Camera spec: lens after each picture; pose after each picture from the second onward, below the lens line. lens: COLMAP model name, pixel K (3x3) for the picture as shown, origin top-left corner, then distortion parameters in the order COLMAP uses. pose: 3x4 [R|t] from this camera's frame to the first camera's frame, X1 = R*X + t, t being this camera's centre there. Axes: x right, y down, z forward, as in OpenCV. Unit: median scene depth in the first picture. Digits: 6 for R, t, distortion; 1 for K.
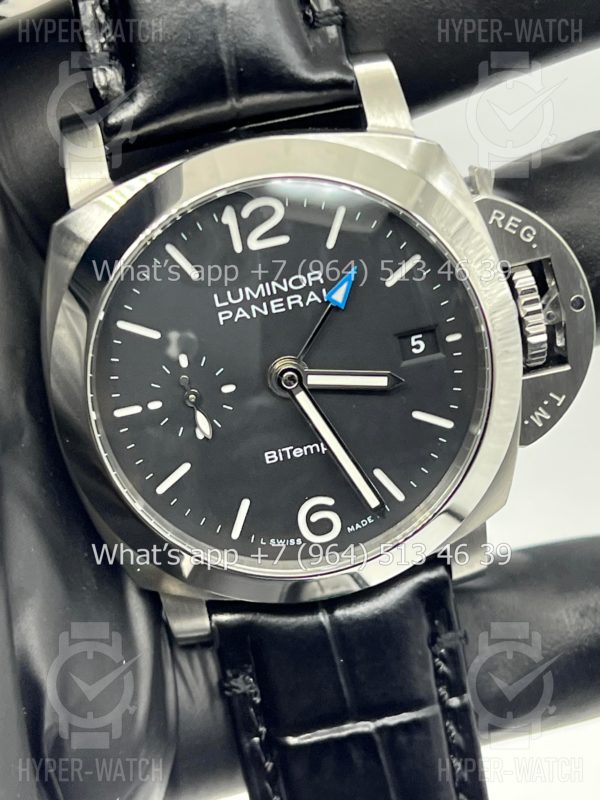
lens RADIAL K [[1910.1, 0, 300.2], [0, 1910.1, 401.7], [0, 0, 1]] dist [0.238499, 0.000000]
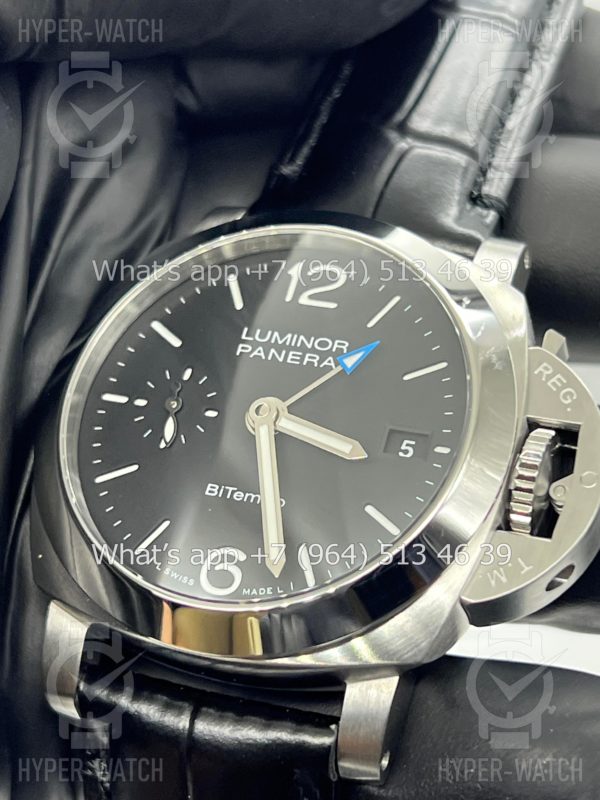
lens RADIAL K [[1910.1, 0, 299.6], [0, 1910.1, 403.7], [0, 0, 1]] dist [0.238499, 0.000000]
pose [[0.825879, 0.272355, -0.493707, 0.469369], [-0.517683, 0.713255, -0.472517, 0.418008], [0.223446, 0.645825, 0.730056, 0.302624]]
